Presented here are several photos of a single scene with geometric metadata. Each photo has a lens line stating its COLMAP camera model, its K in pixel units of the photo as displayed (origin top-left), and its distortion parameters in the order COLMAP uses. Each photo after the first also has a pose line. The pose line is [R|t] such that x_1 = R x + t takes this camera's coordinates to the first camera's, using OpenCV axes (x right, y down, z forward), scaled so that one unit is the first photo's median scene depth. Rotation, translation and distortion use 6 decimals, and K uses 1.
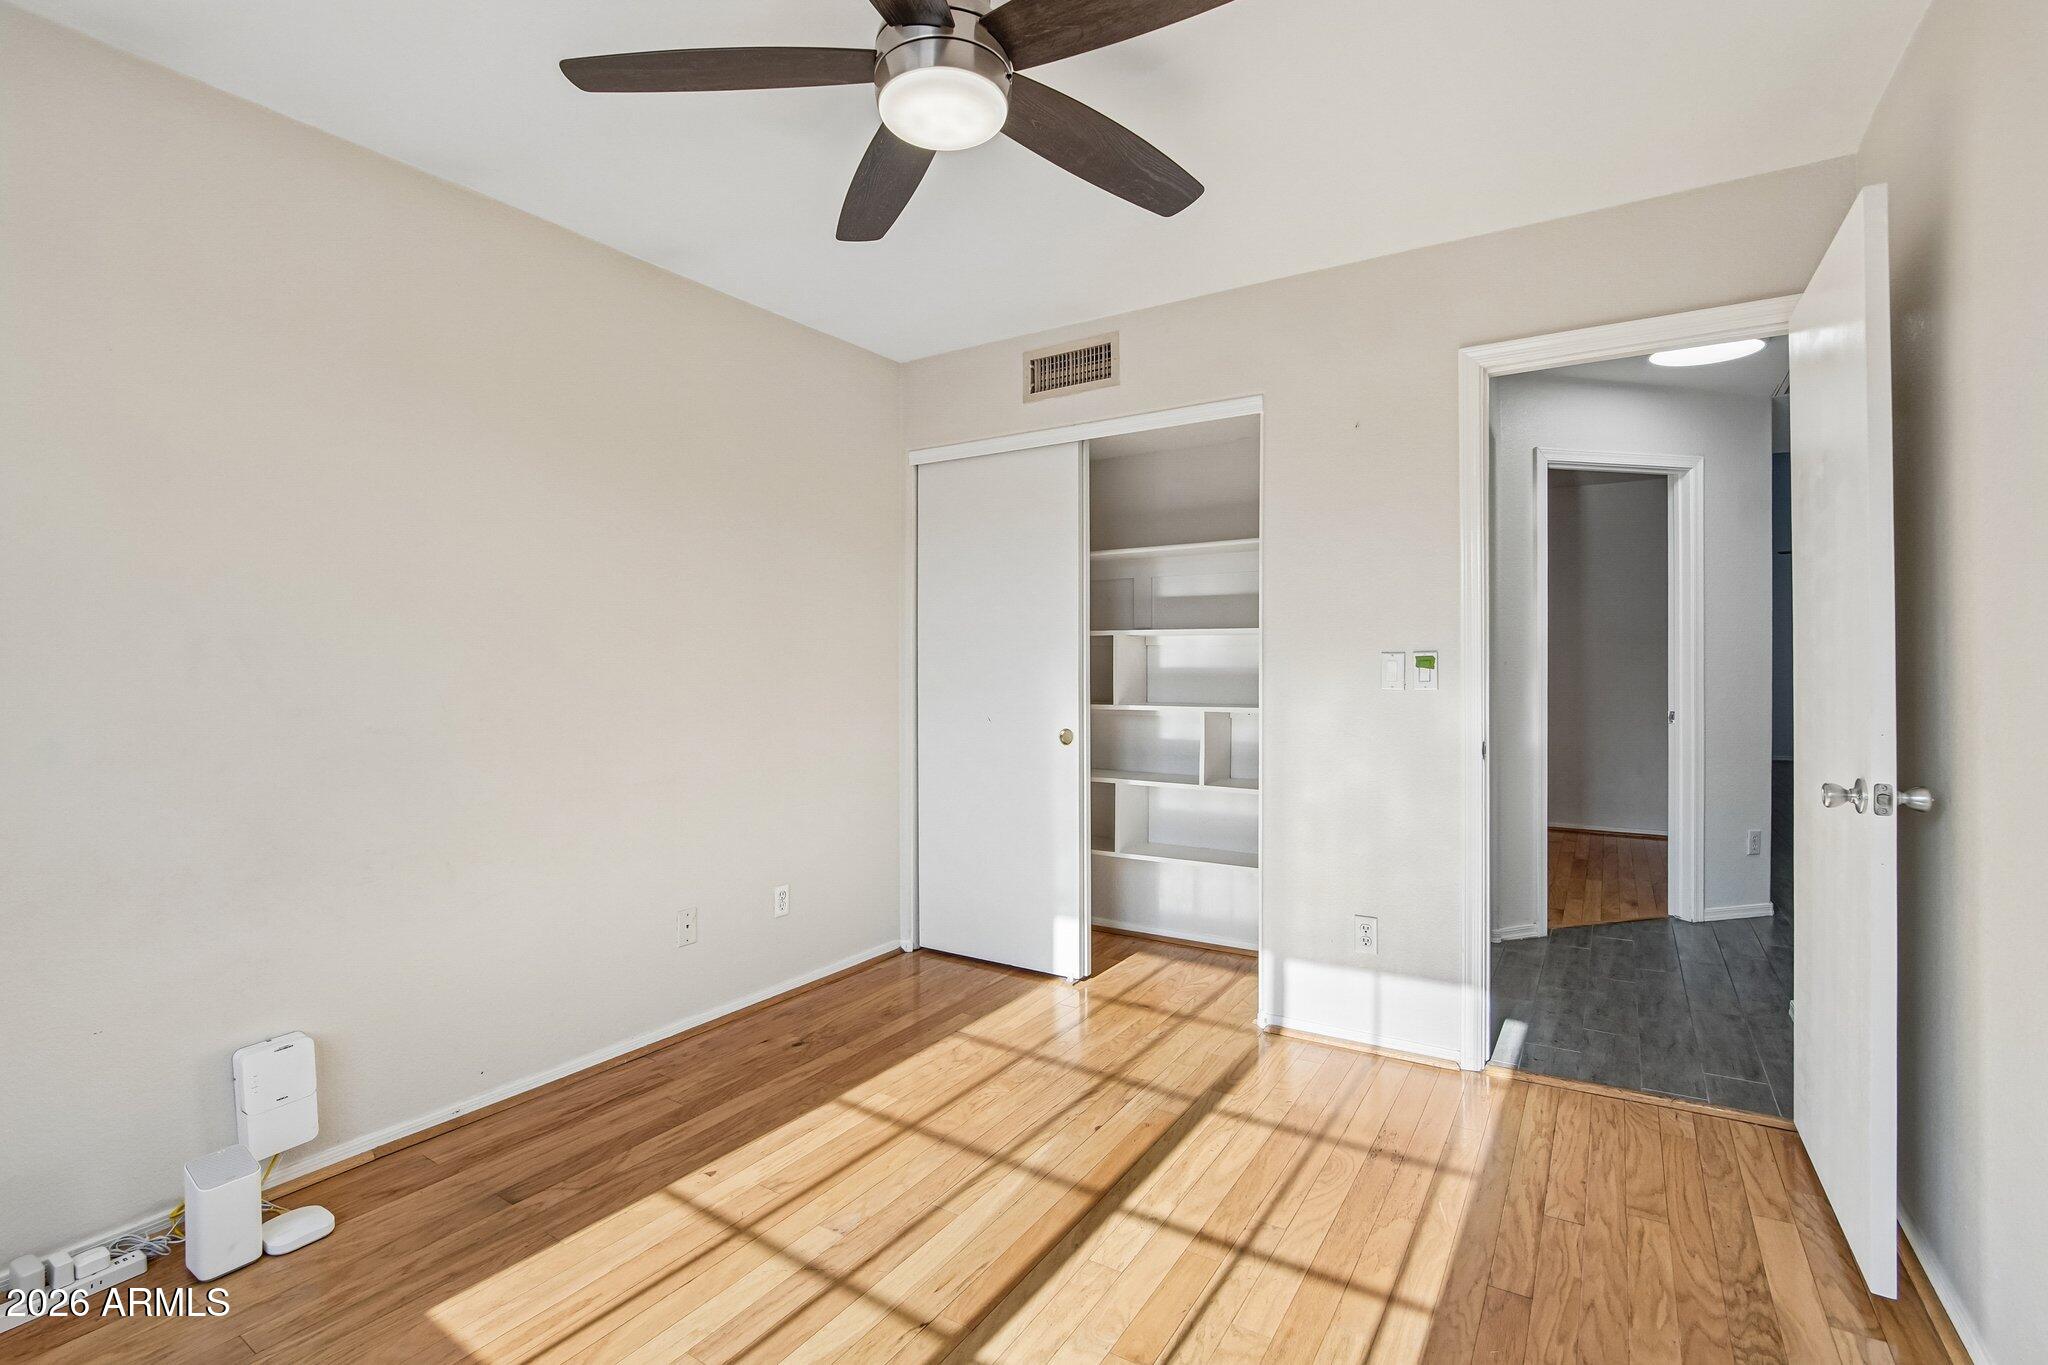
lens RADIAL K [[936.8, 0, 1010.4], [0, 936.8, 680.8], [0, 0, 1]] dist [-0.039524, 0.006662]
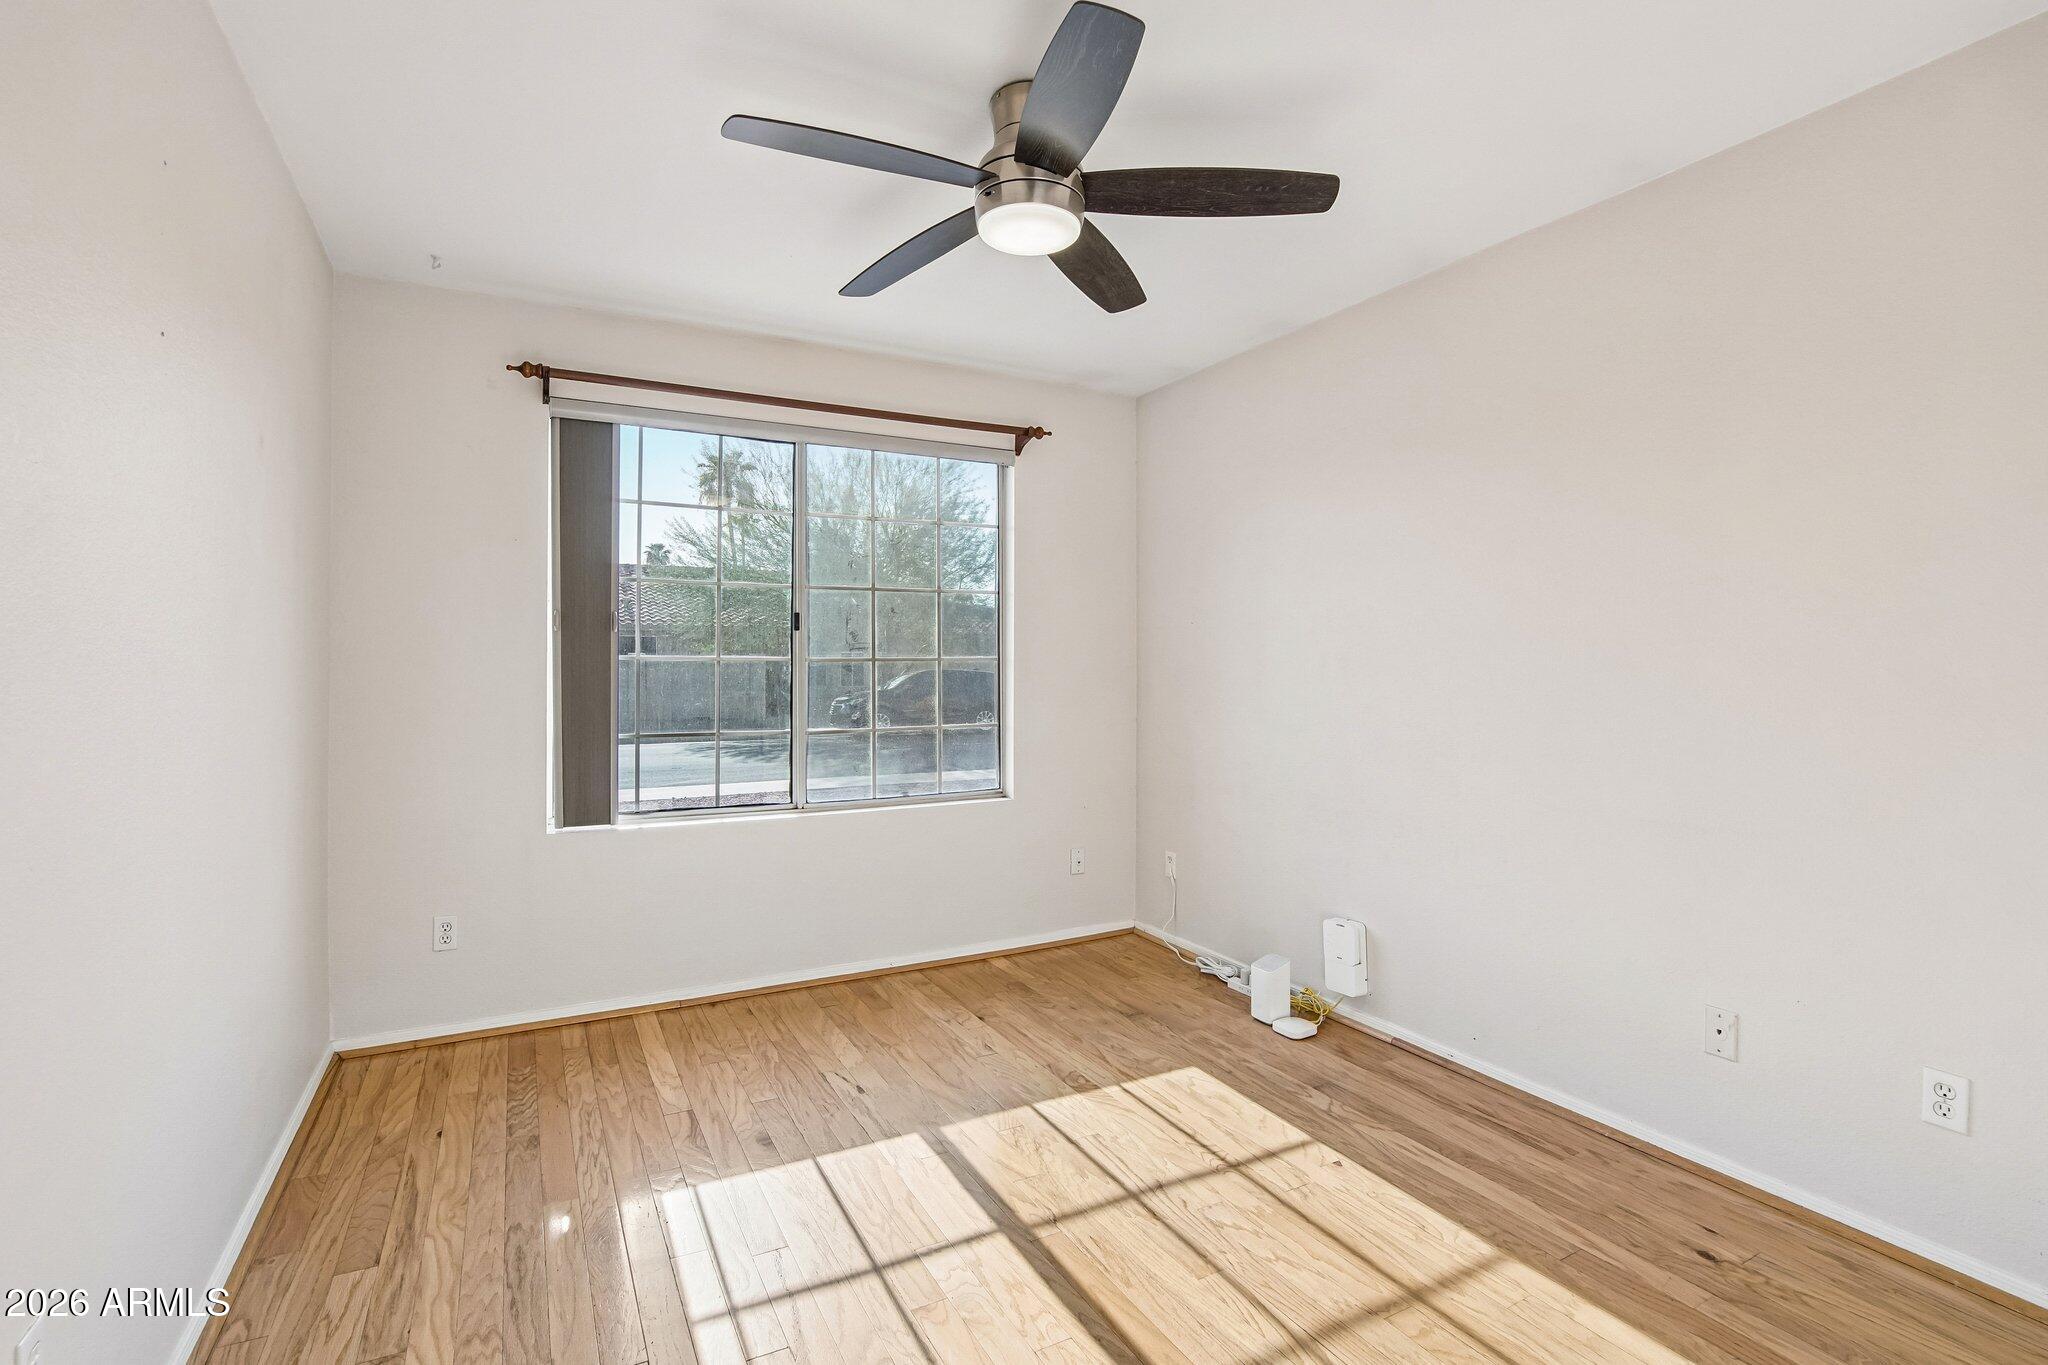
lens RADIAL K [[936.8, 0, 1021.0], [0, 936.8, 663.7], [0, 0, 1]] dist [-0.039524, 0.006662]
pose [[-0.481543, 0.001630, -0.876421, 0.800840], [-0.009569, 0.999929, 0.007118, -0.044718], [0.876370, 0.011814, -0.481493, 1.221371]]
